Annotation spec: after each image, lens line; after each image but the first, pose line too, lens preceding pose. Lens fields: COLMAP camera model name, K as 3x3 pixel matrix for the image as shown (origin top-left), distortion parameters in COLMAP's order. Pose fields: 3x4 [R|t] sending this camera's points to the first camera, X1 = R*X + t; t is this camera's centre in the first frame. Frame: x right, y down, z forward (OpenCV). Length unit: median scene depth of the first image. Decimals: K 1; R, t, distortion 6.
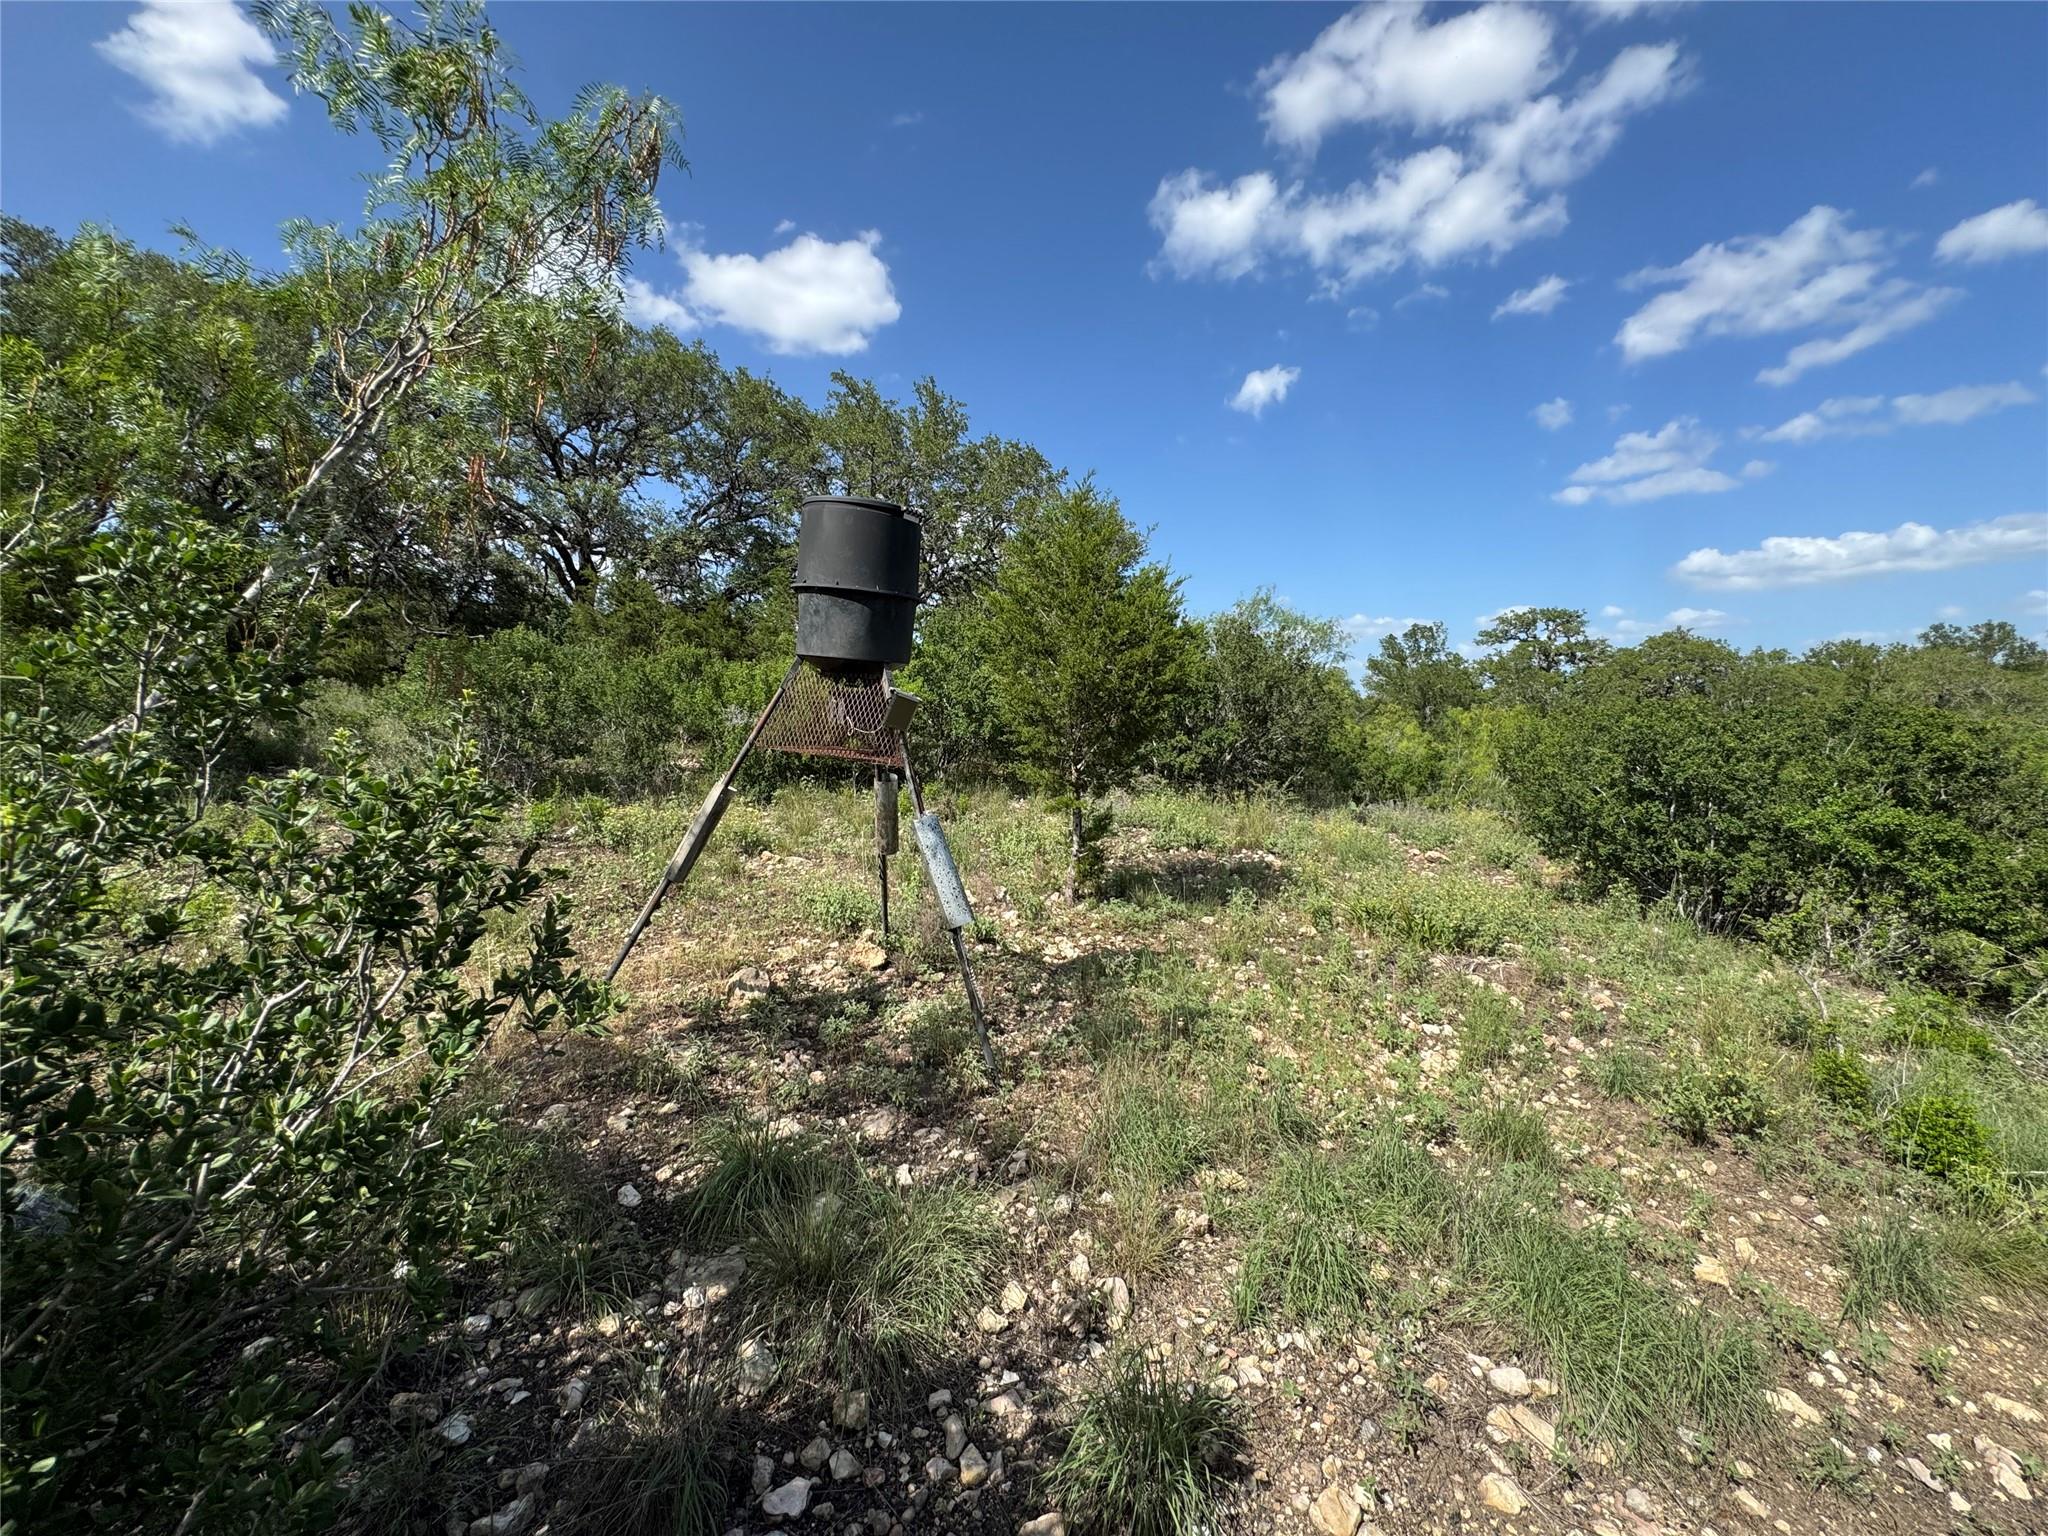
lens RADIAL K [[822.4, 0, 1023.0], [0, 822.4, 772.1], [0, 0, 1]] dist [-0.003276, 0.000631]
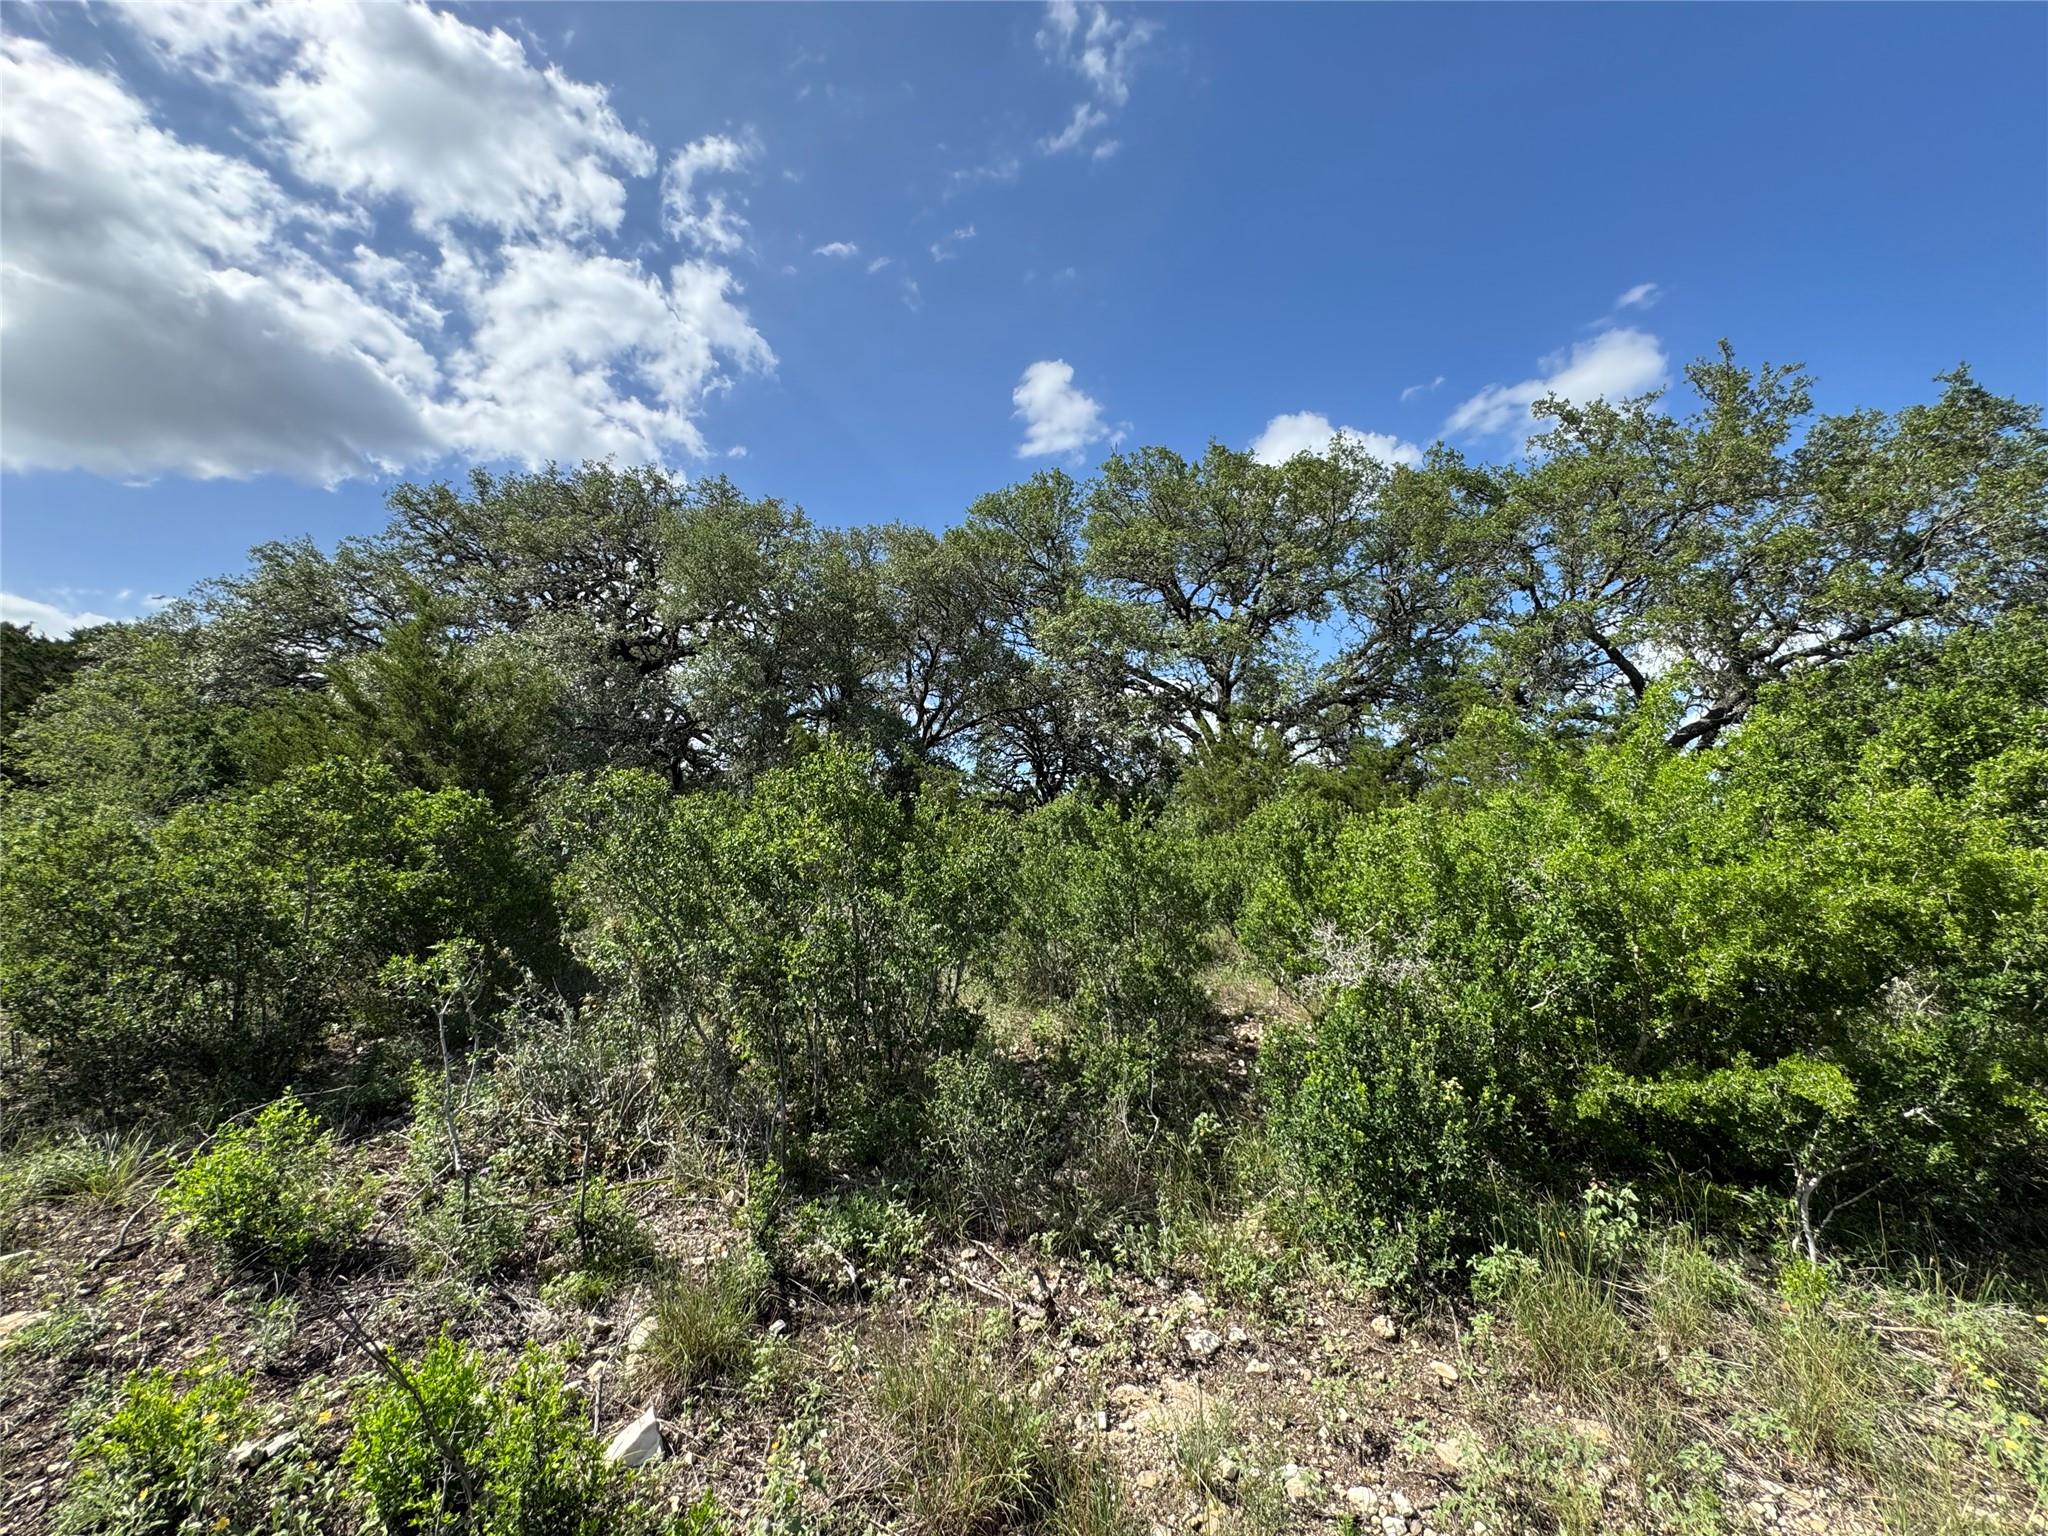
lens RADIAL K [[822.4, 0, 1021.4], [0, 822.4, 772.1], [0, 0, 1]] dist [-0.003276, 0.000631]
pose [[0.699992, -0.113713, -0.705040, -0.084781], [-0.046635, 0.977856, -0.204015, -0.028904], [0.712627, 0.175689, 0.679188, 0.288360]]
